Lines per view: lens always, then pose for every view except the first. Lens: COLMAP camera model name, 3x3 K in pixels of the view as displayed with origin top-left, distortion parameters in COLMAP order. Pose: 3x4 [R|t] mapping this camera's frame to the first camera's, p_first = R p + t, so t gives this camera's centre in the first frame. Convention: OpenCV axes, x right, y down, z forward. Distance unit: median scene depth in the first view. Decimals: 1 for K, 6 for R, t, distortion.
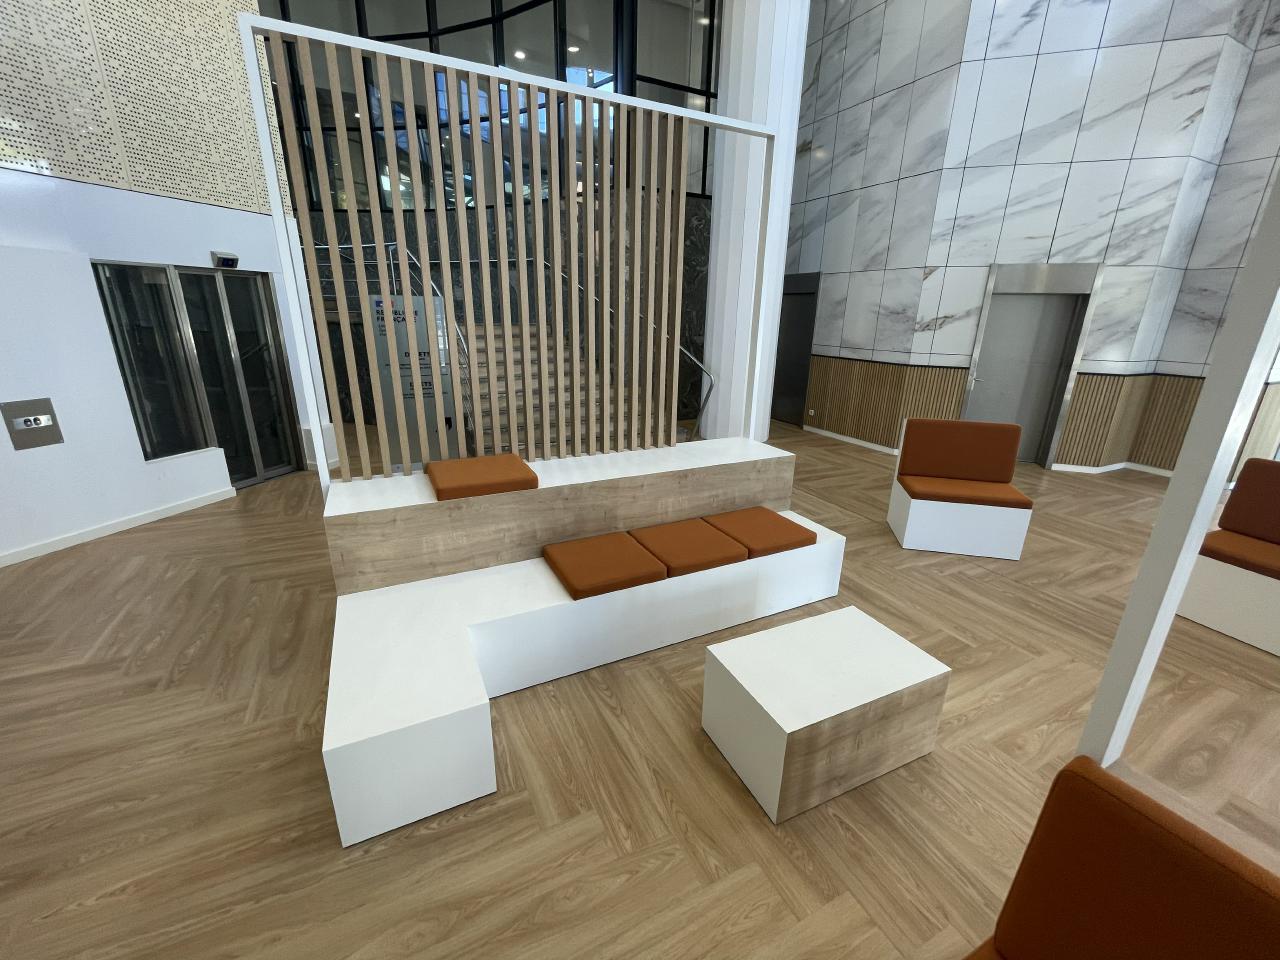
lens RADIAL K [[521.1, 0, 640.0], [0, 521.1, 480.0], [0, 0, 1]] dist [-0.003286, -0.000169]
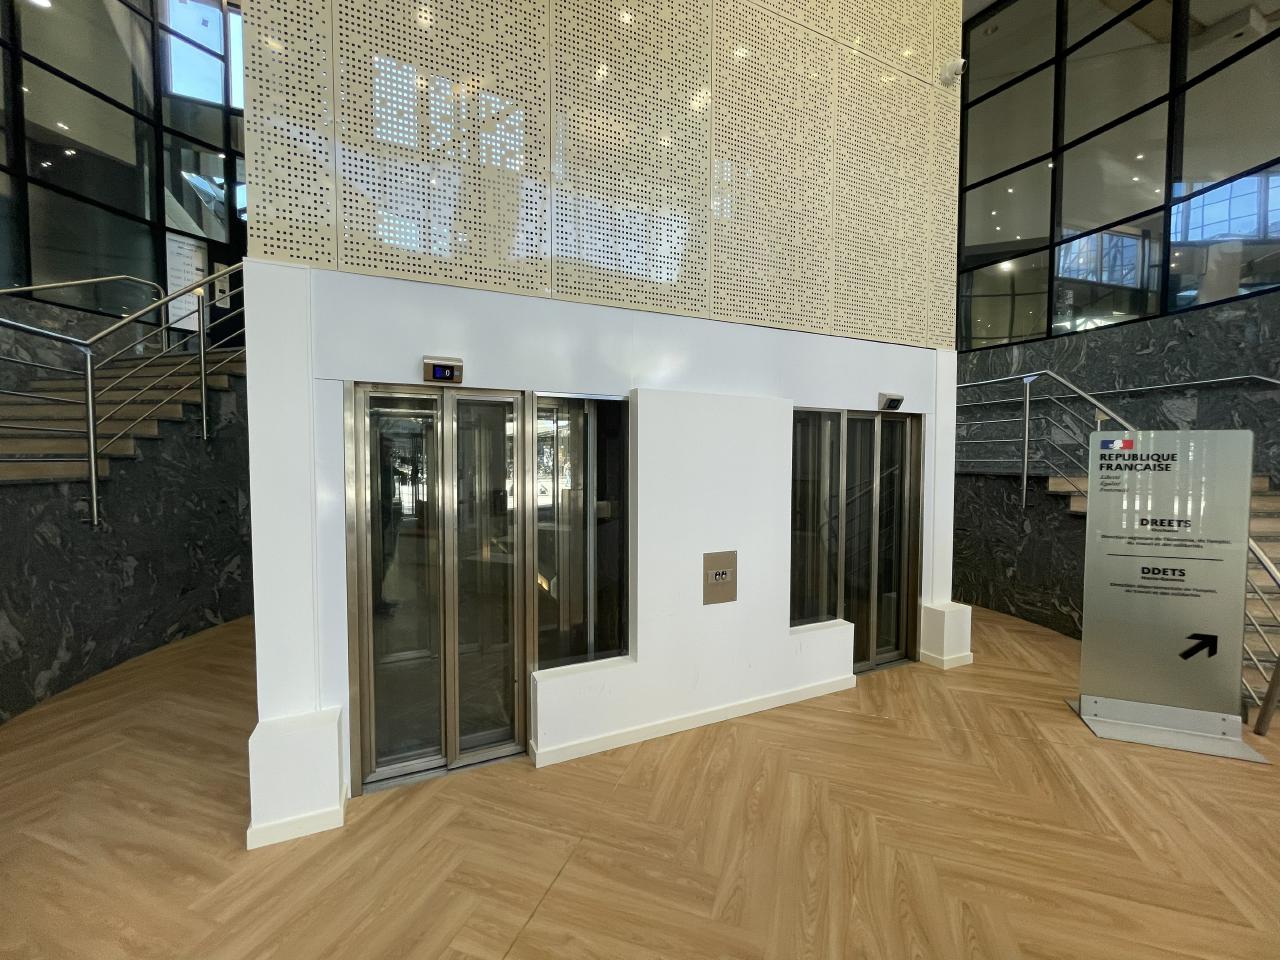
lens RADIAL K [[510.7, 0, 640.0], [0, 510.7, 480.0], [0, 0, 1]] dist [-0.001702, -0.000068]
pose [[0.698567, 0.010709, -0.715464, -0.452263], [-0.210058, 0.958902, -0.190744, -0.050880], [0.684017, 0.283536, 0.672107, 0.181154]]
